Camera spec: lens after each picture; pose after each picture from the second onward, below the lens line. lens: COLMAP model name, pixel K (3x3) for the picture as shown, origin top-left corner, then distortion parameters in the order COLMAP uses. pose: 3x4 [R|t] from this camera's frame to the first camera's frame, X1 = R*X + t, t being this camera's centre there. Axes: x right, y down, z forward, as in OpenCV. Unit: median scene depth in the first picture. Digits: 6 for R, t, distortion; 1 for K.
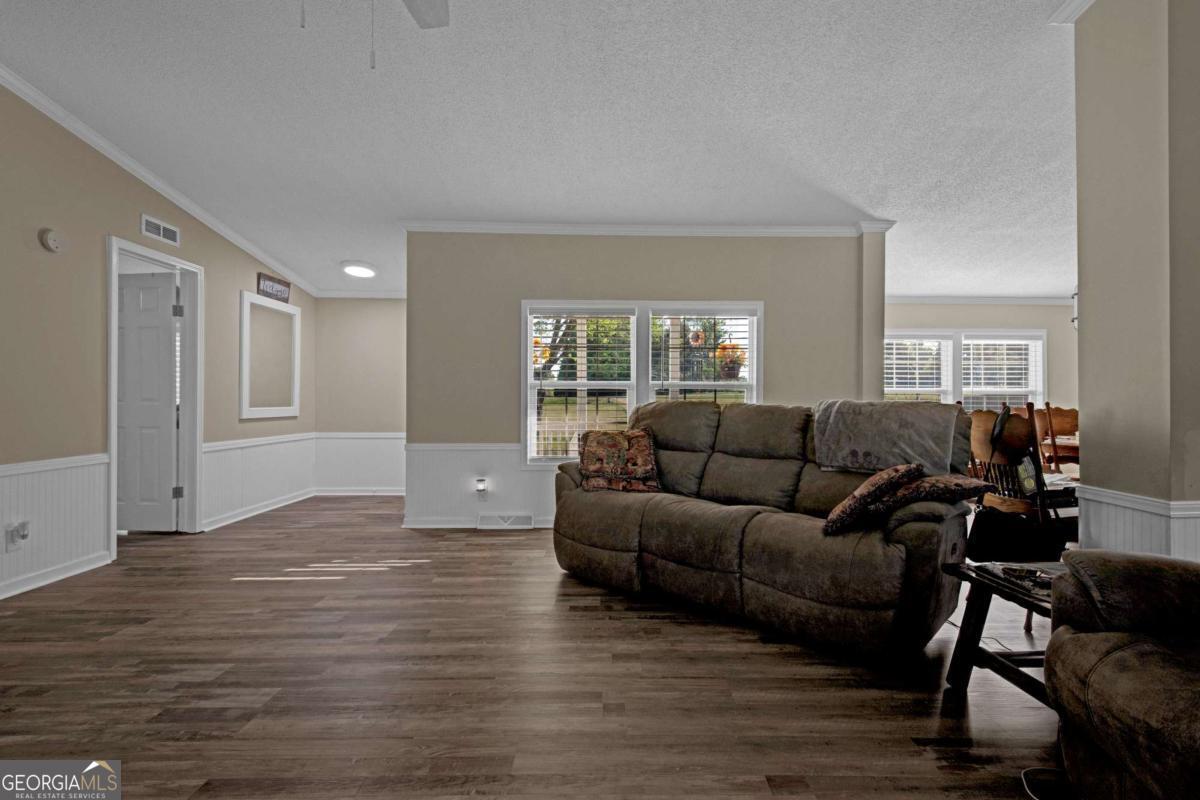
lens RADIAL K [[556.5, 0, 600.6], [0, 556.5, 397.7], [0, 0, 1]] dist [-0.001570, -0.000496]
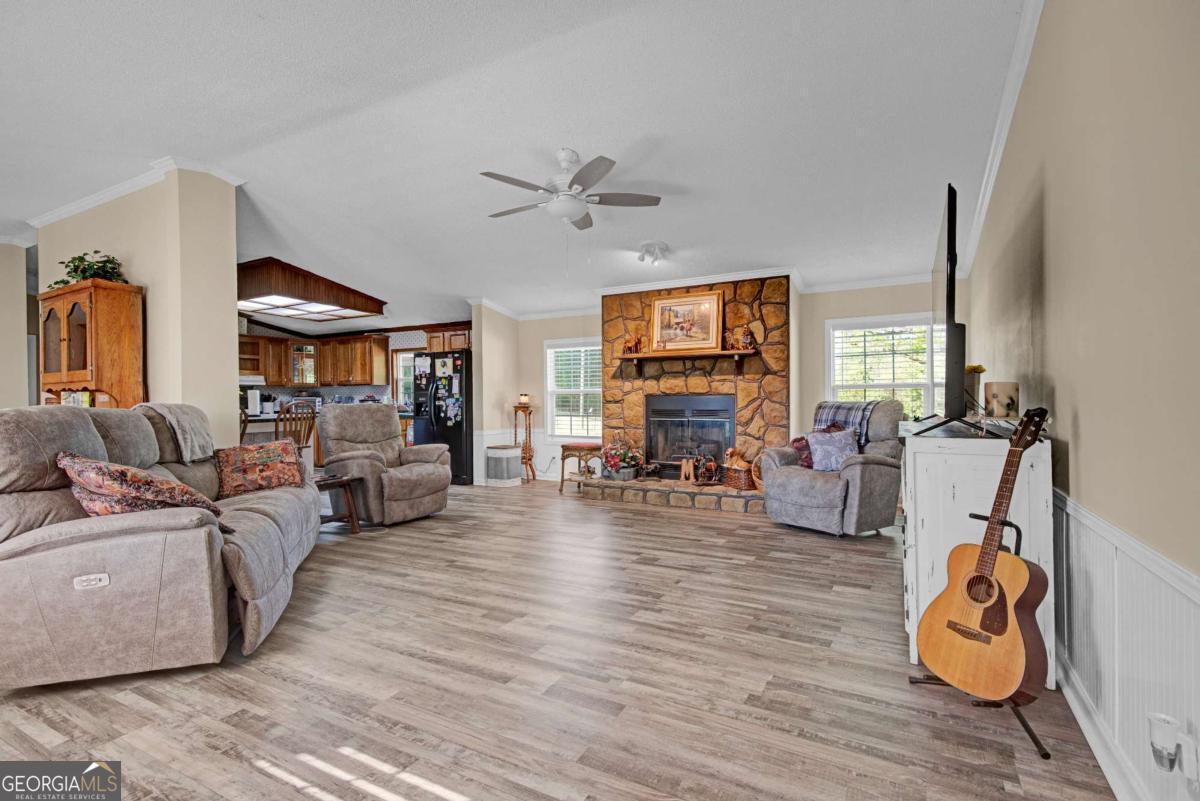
lens RADIAL K [[556.5, 0, 598.6], [0, 556.5, 401.0], [0, 0, 1]] dist [-0.001570, -0.000496]
pose [[-0.871469, -0.000878, 0.490450, -1.221625], [0.000435, 0.999997, 0.002563, -0.017964], [-0.490450, 0.002447, -0.871466, 2.142138]]
